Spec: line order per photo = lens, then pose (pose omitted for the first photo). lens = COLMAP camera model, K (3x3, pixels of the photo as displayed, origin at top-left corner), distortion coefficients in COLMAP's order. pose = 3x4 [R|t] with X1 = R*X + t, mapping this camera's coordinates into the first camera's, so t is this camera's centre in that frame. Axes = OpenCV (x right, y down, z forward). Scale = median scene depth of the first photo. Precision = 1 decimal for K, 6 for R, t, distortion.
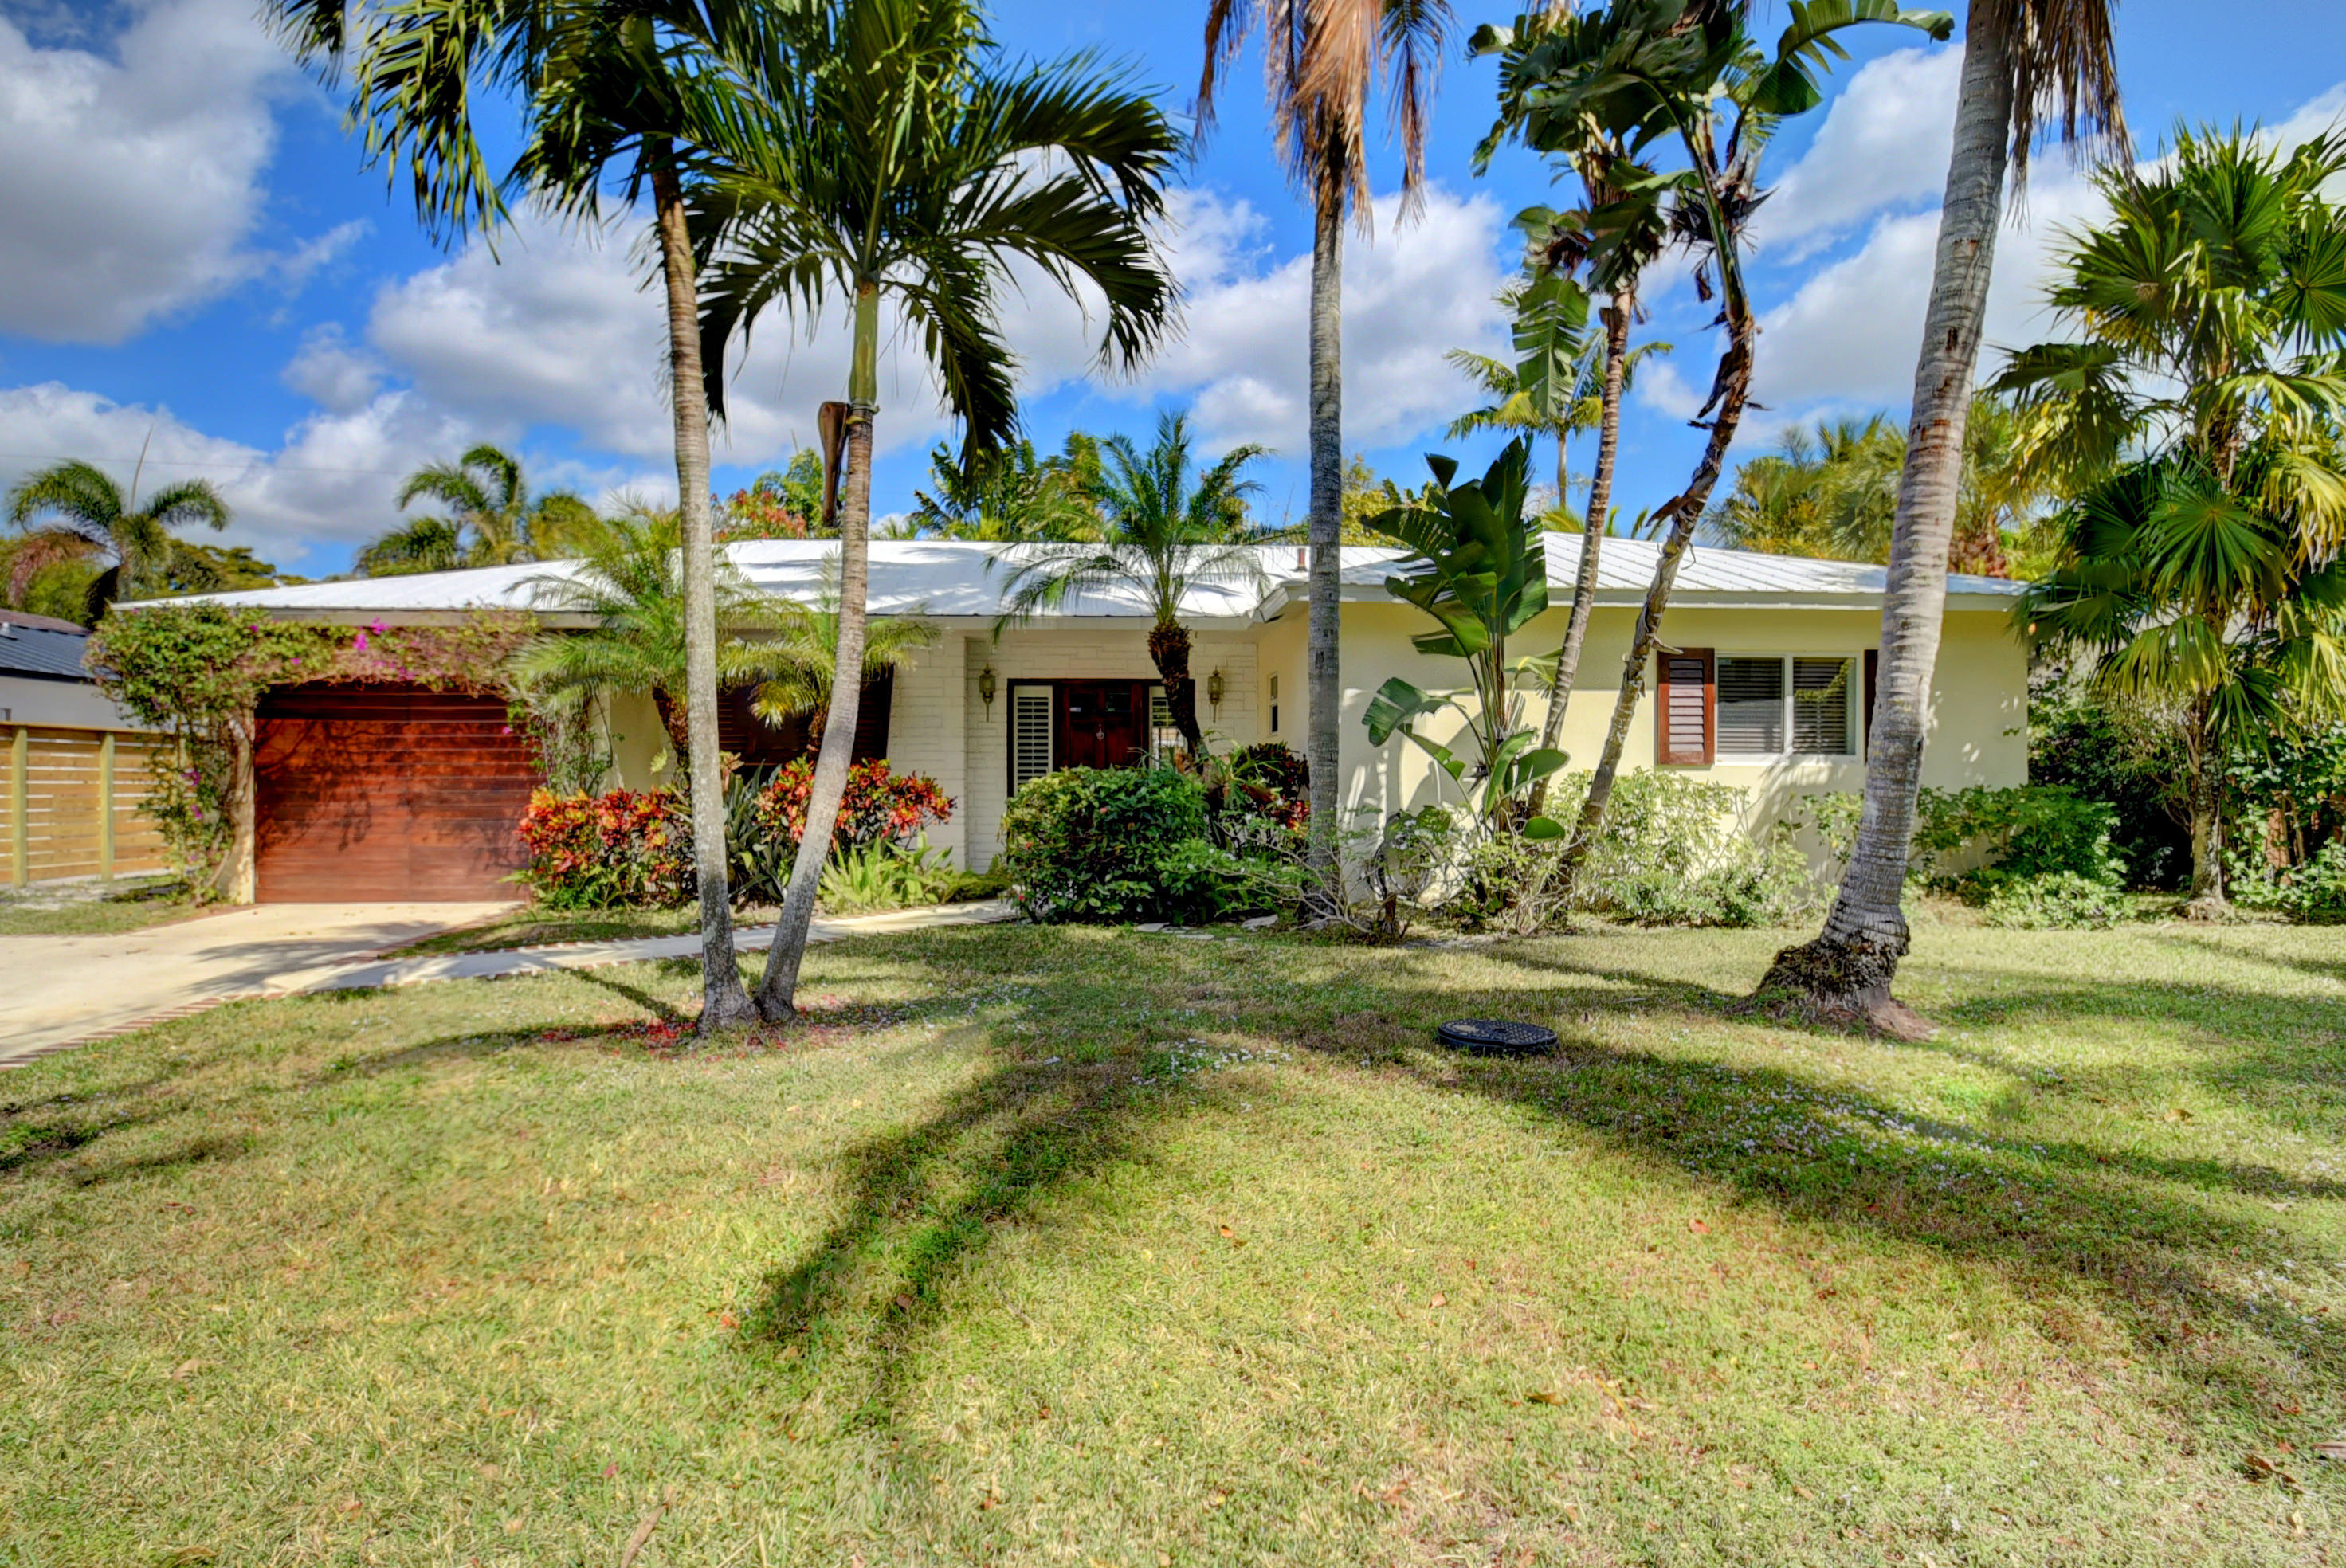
lens RADIAL K [[1216.2, 0, 1173.0], [0, 1216.2, 784.0], [0, 0, 1]] dist [-0.000045, -0.000013]
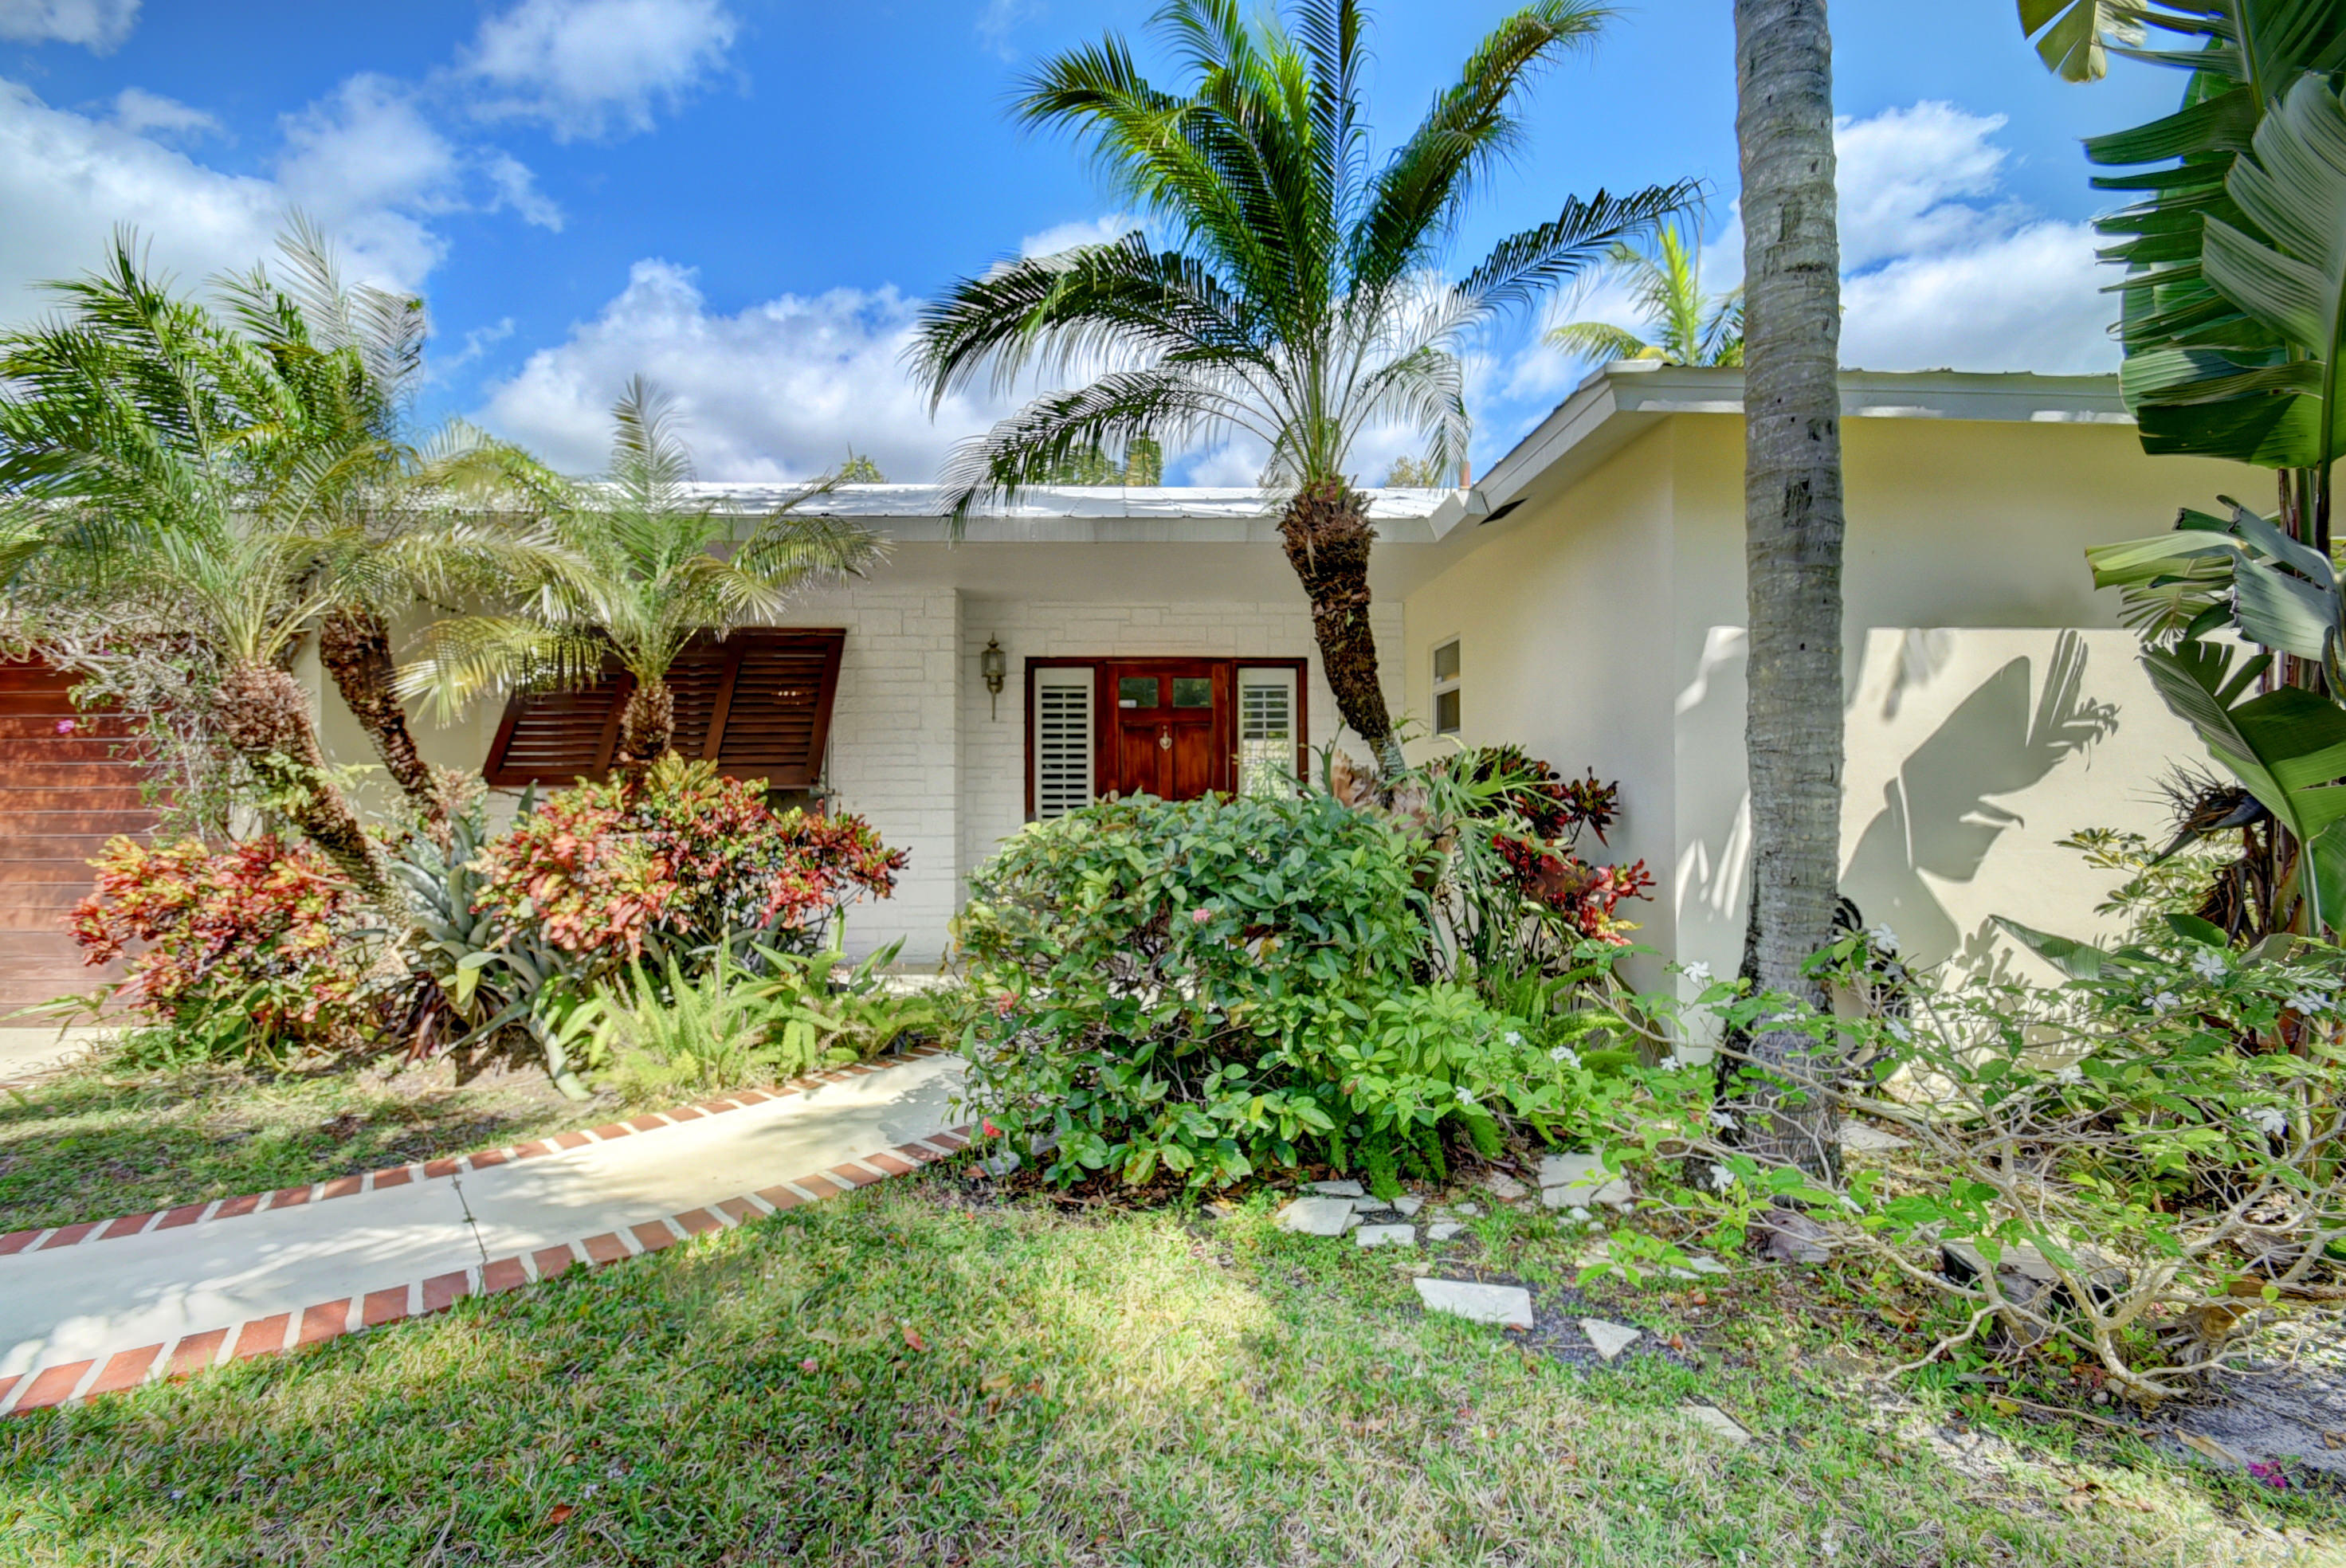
lens RADIAL K [[1027.4, 0, 1155.4], [0, 1027.4, 789.6], [0, 0, 1]] dist [0.010209, -0.016072]
pose [[0.998594, -0.001617, -0.052993, -0.045875], [0.001165, 0.999963, -0.008556, -0.012129], [0.053005, 0.008482, 0.998558, 0.577516]]
